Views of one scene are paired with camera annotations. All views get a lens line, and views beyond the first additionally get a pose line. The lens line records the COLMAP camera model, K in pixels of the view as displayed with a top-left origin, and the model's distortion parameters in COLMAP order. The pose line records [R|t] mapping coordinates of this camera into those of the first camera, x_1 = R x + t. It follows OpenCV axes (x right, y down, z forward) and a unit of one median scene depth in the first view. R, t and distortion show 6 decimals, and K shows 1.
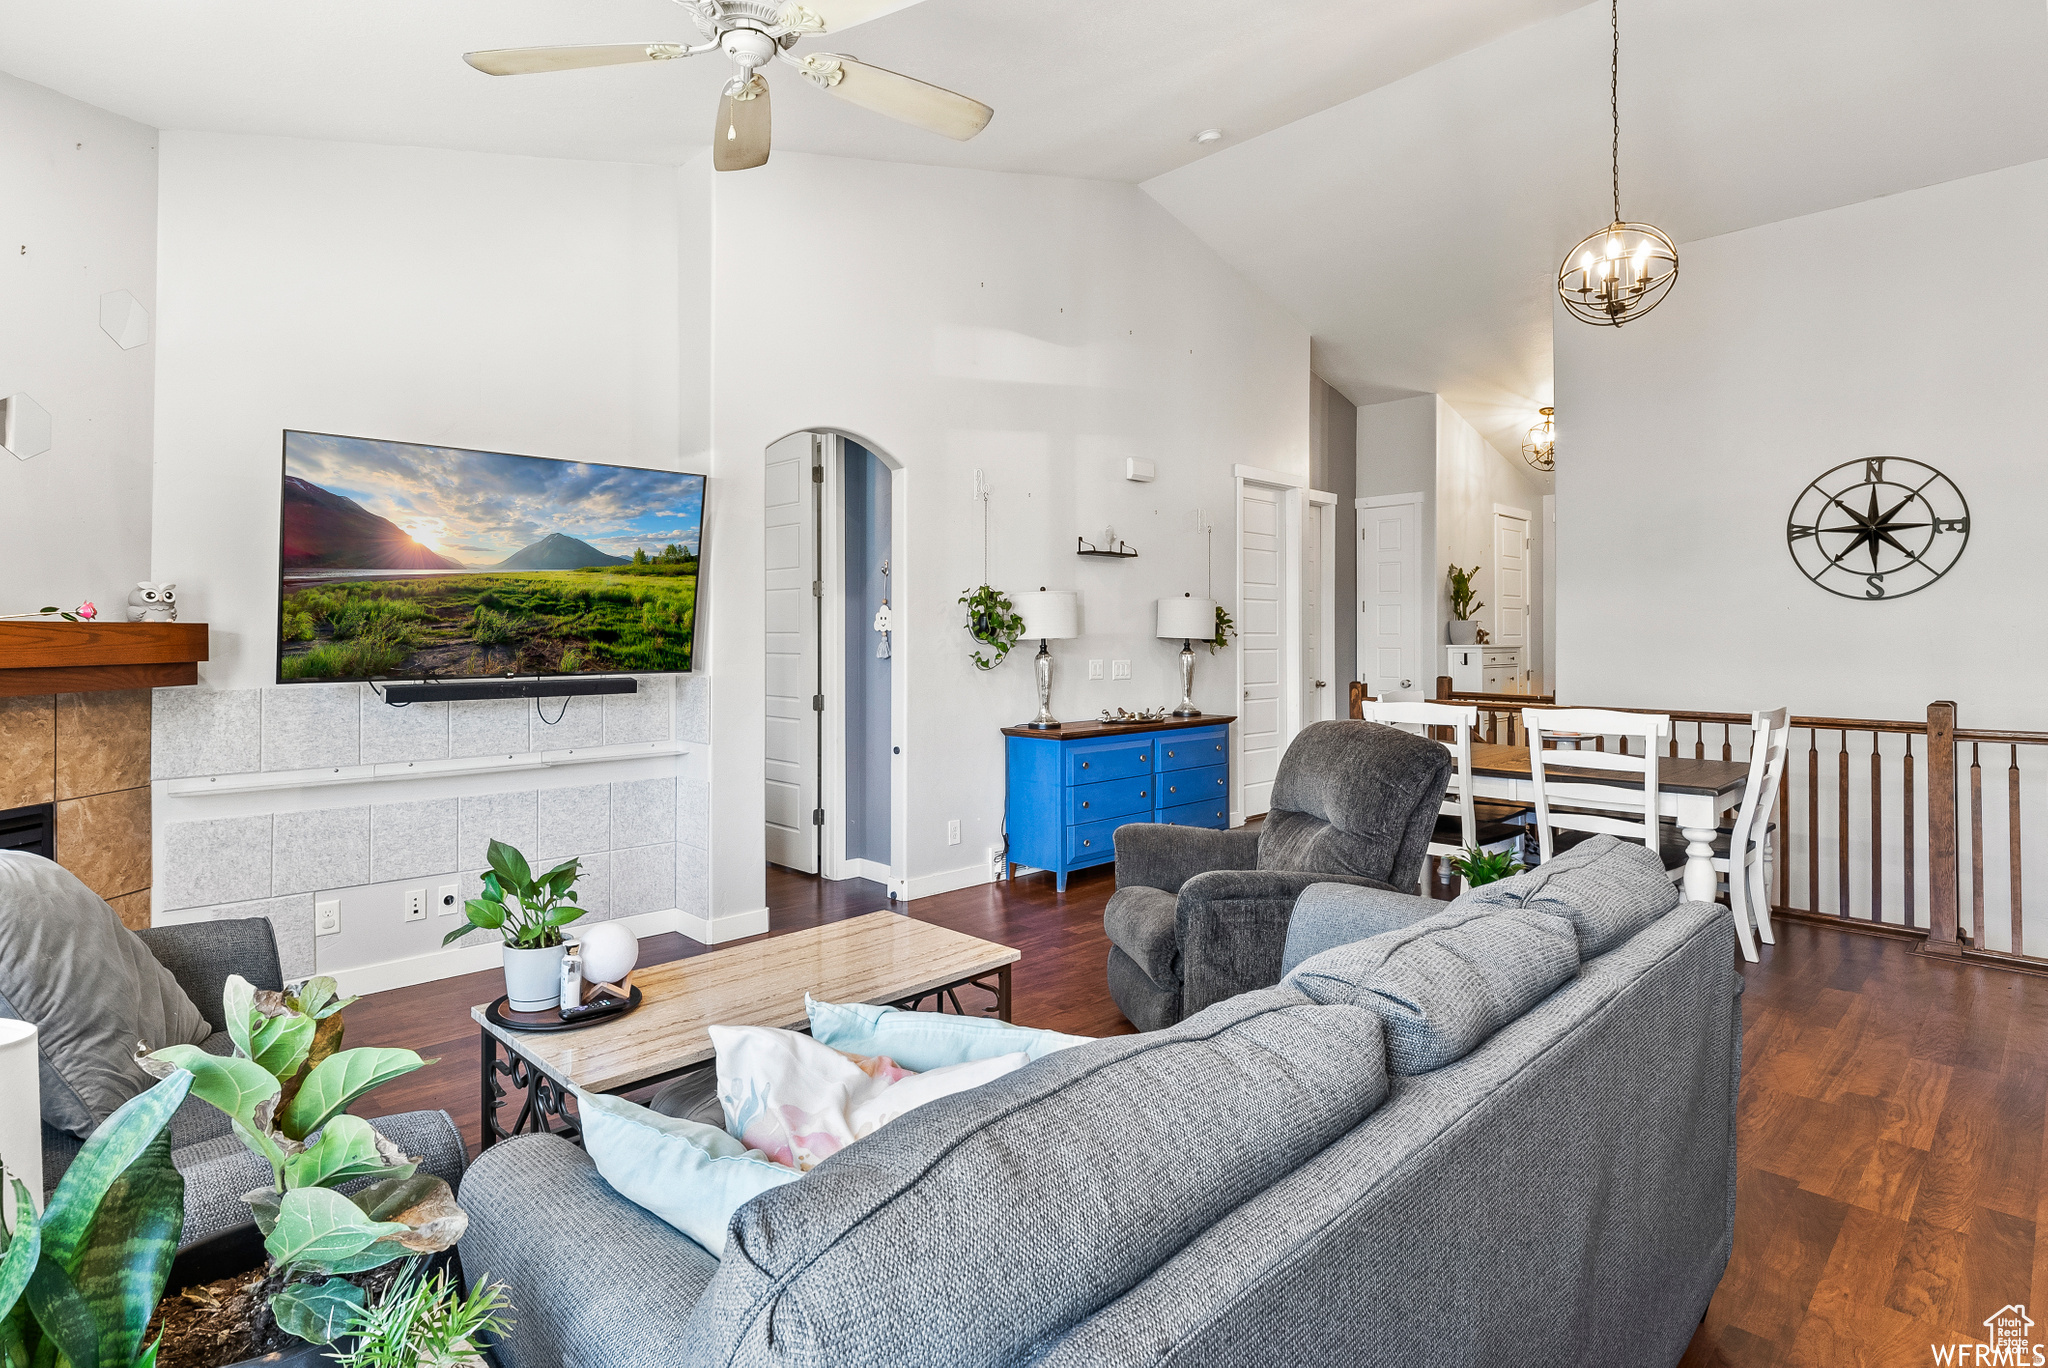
lens RADIAL K [[1036.4, 0, 1038.5], [0, 1036.4, 625.8], [0, 0, 1]] dist [0.009353, -0.004546]
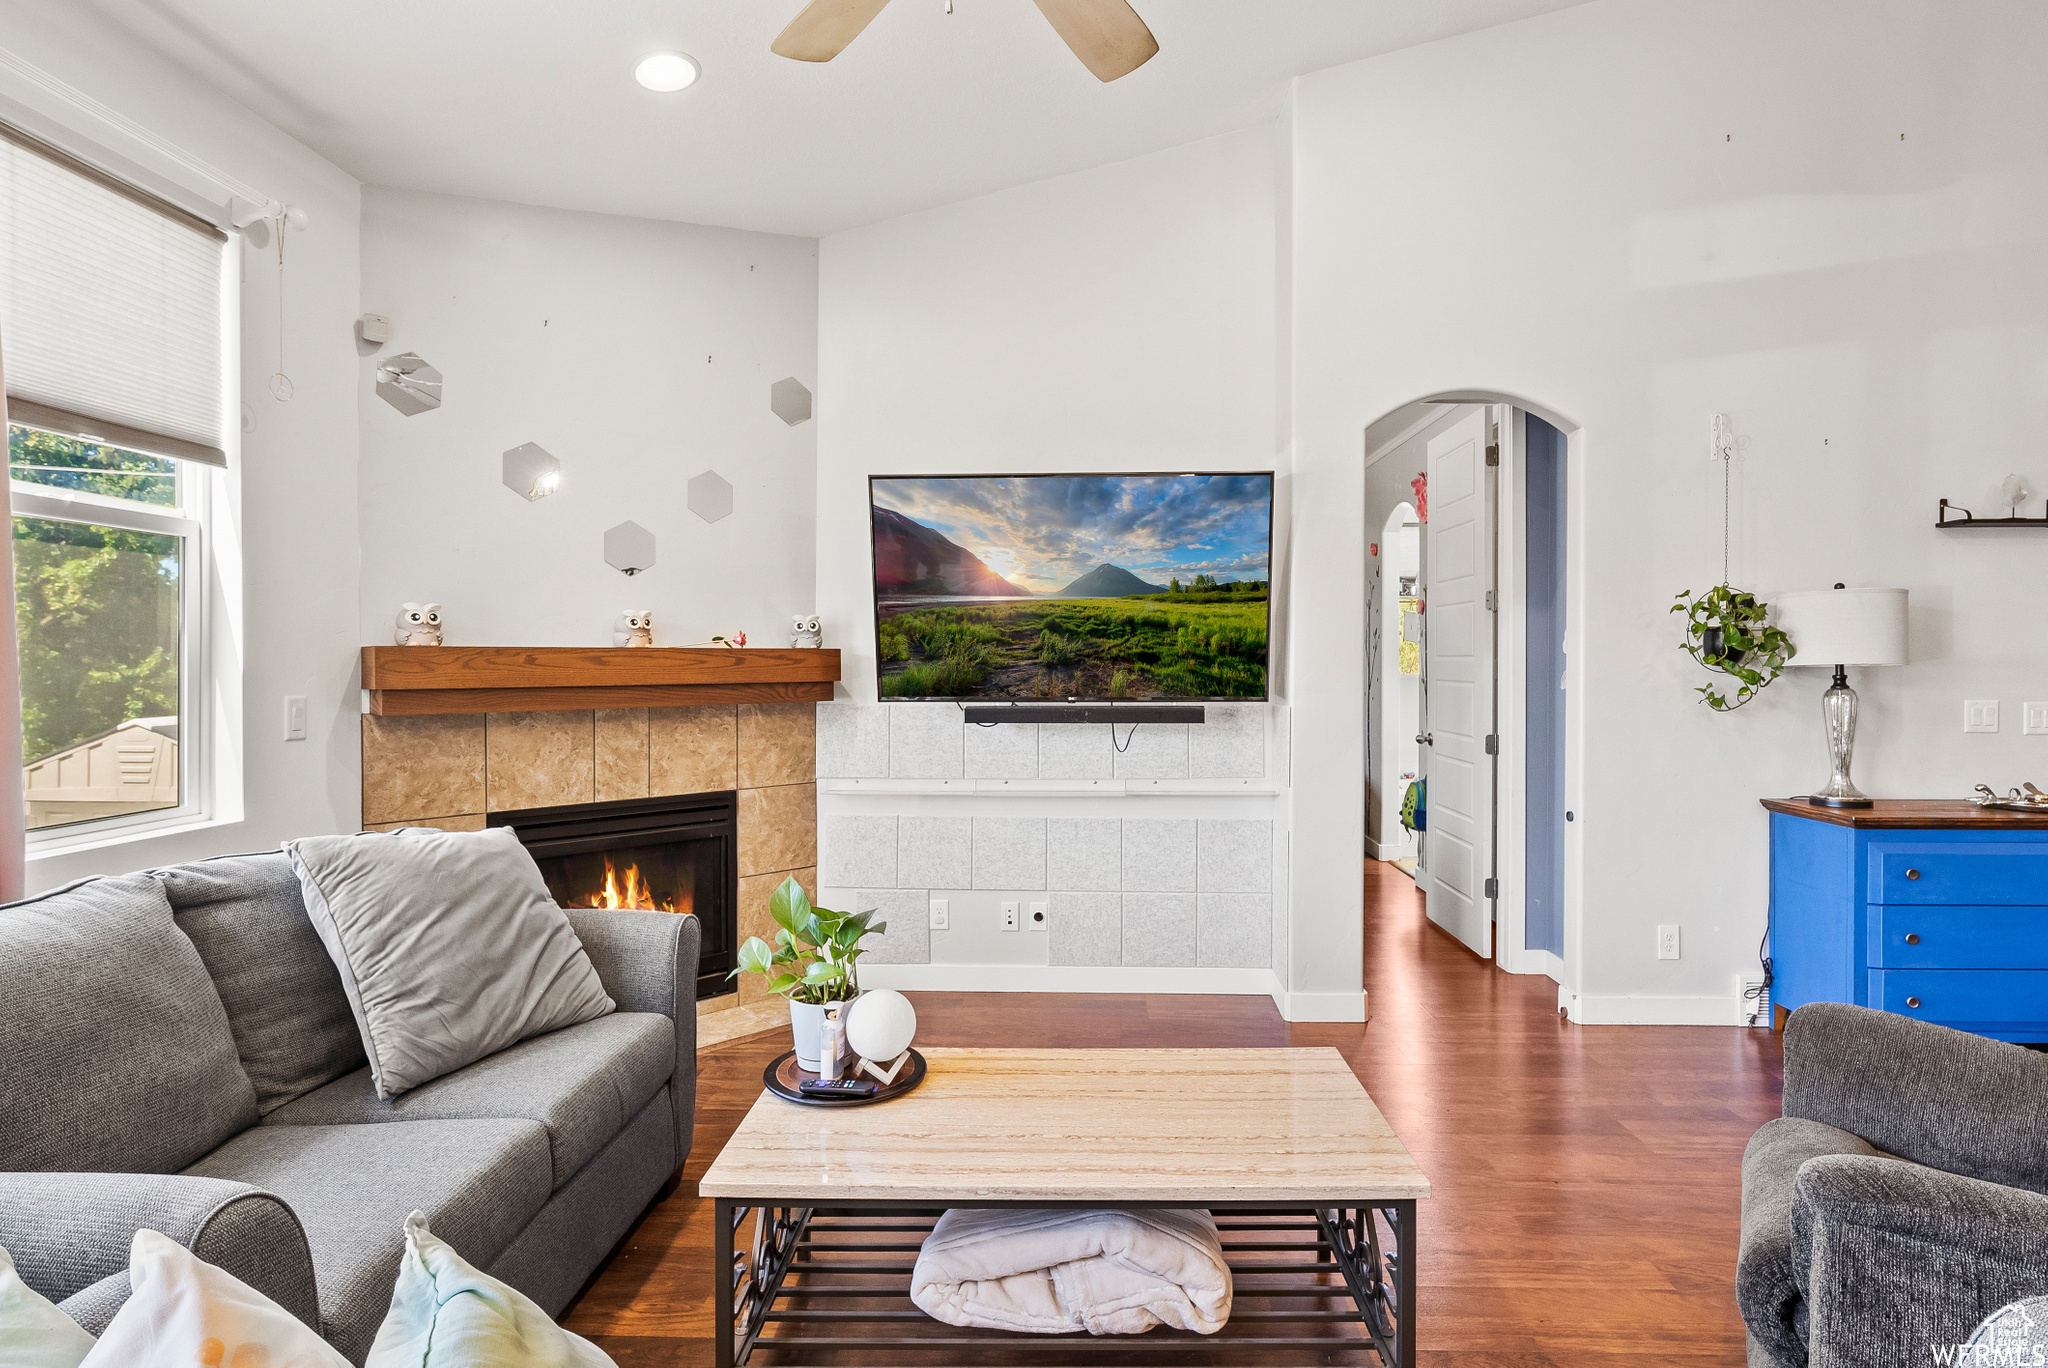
lens RADIAL K [[1036.4, 0, 1068.9], [0, 1036.4, 663.7], [0, 0, 1]] dist [0.009353, -0.004546]
pose [[0.698661, 0.001653, -0.715451, 0.184821], [0.005884, 0.999950, 0.008056, 0.005557], [0.715428, -0.009838, 0.698617, 0.305086]]
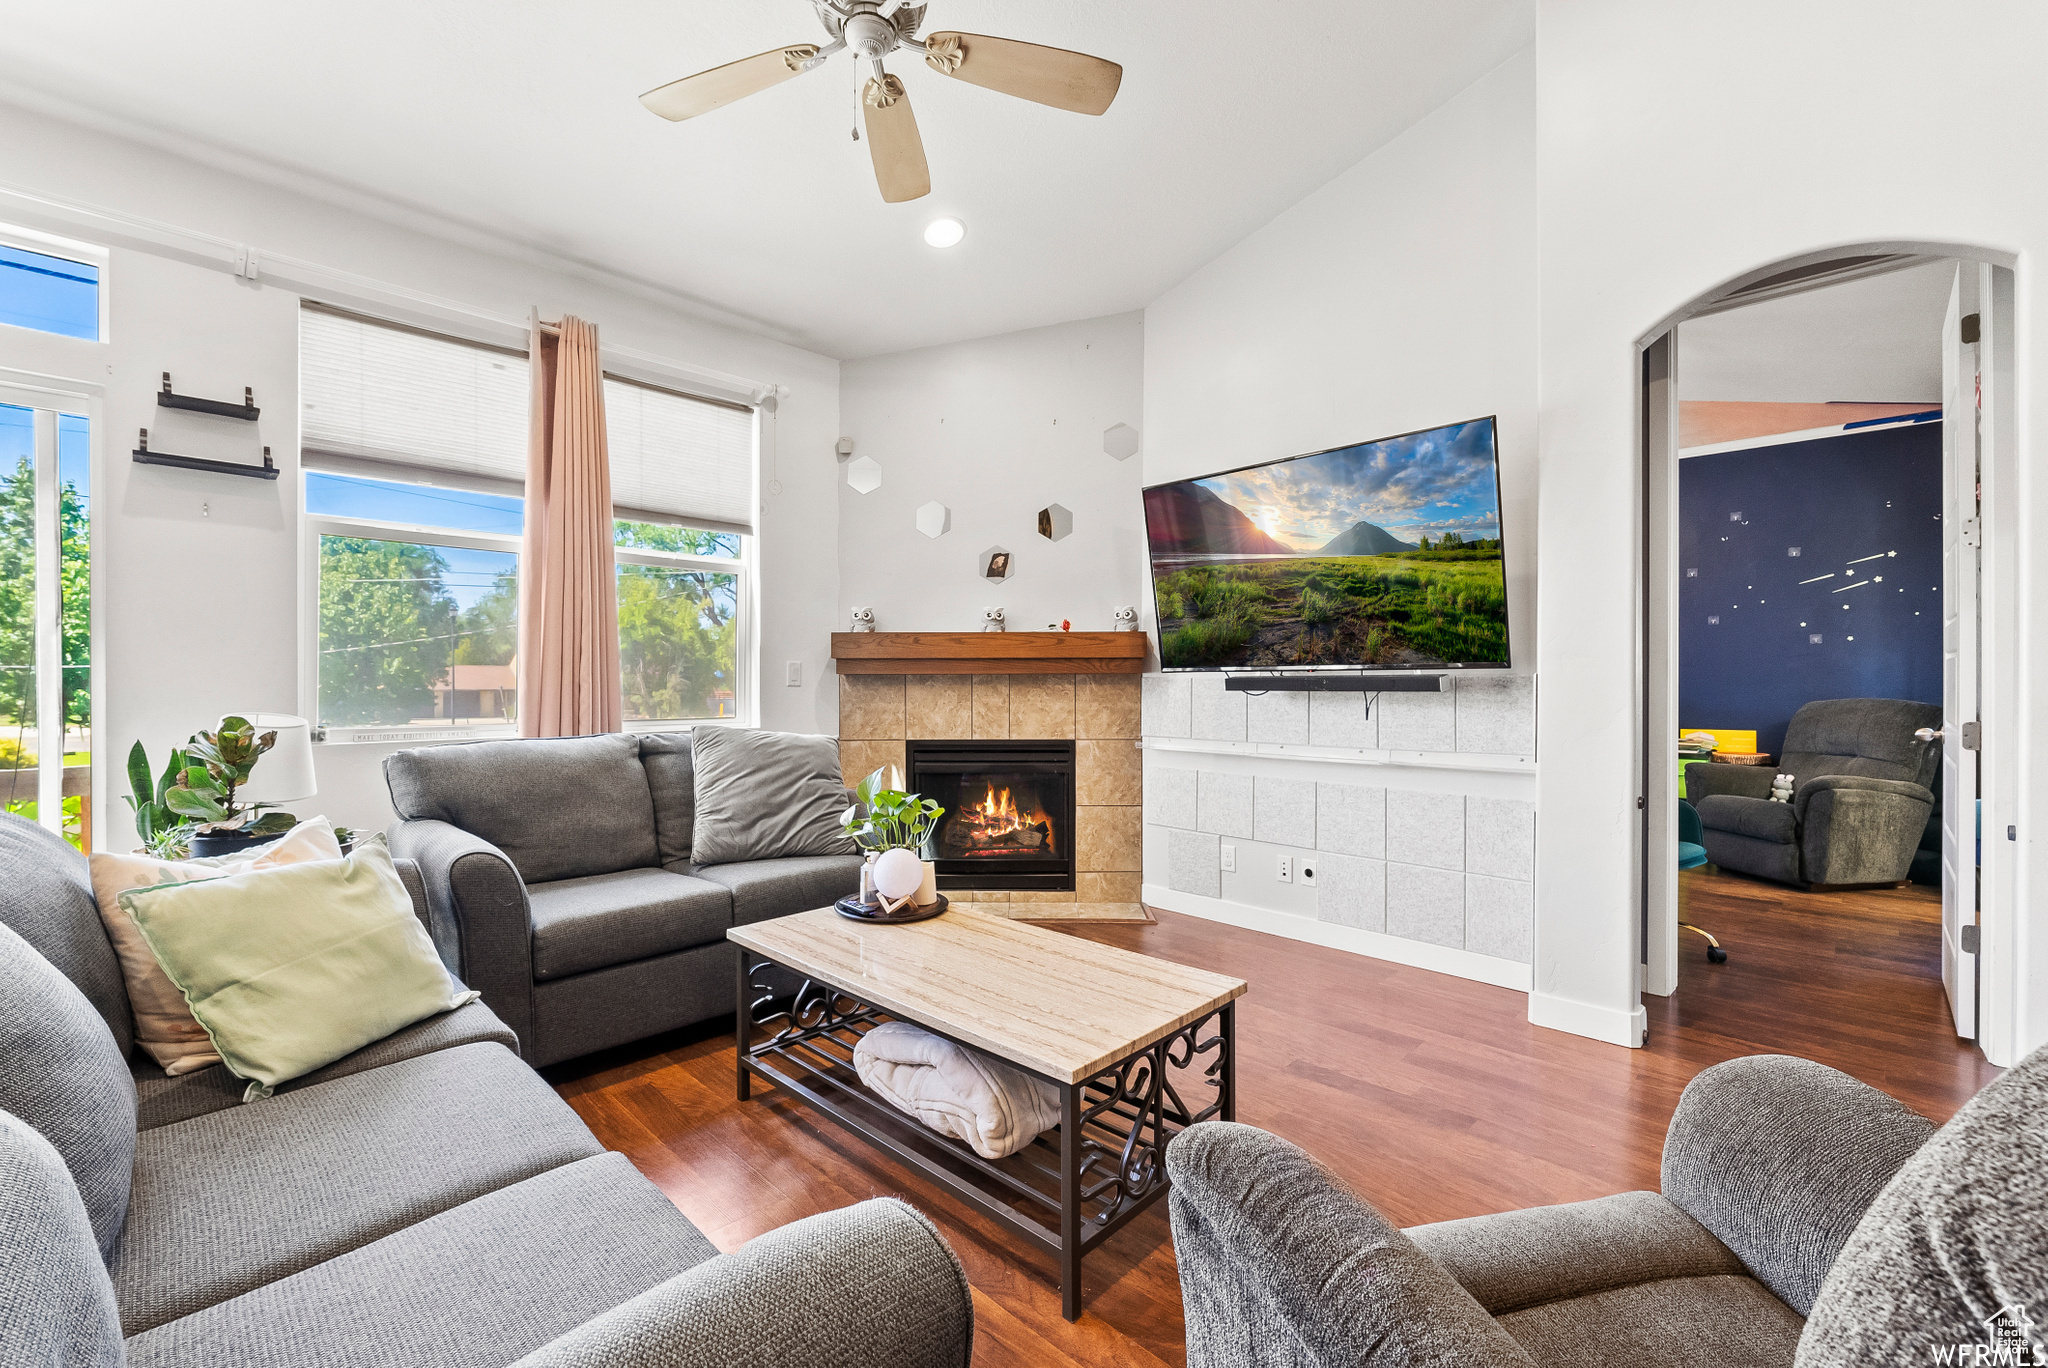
lens RADIAL K [[865.1, 0, 1020.4], [0, 865.1, 676.1], [0, 0, 1]] dist [0.000595, -0.000149]
pose [[0.014105, -0.007410, -0.999873, 0.348489], [0.008674, 0.999936, -0.007288, 0.056720], [0.999863, -0.008570, 0.014168, 0.670666]]
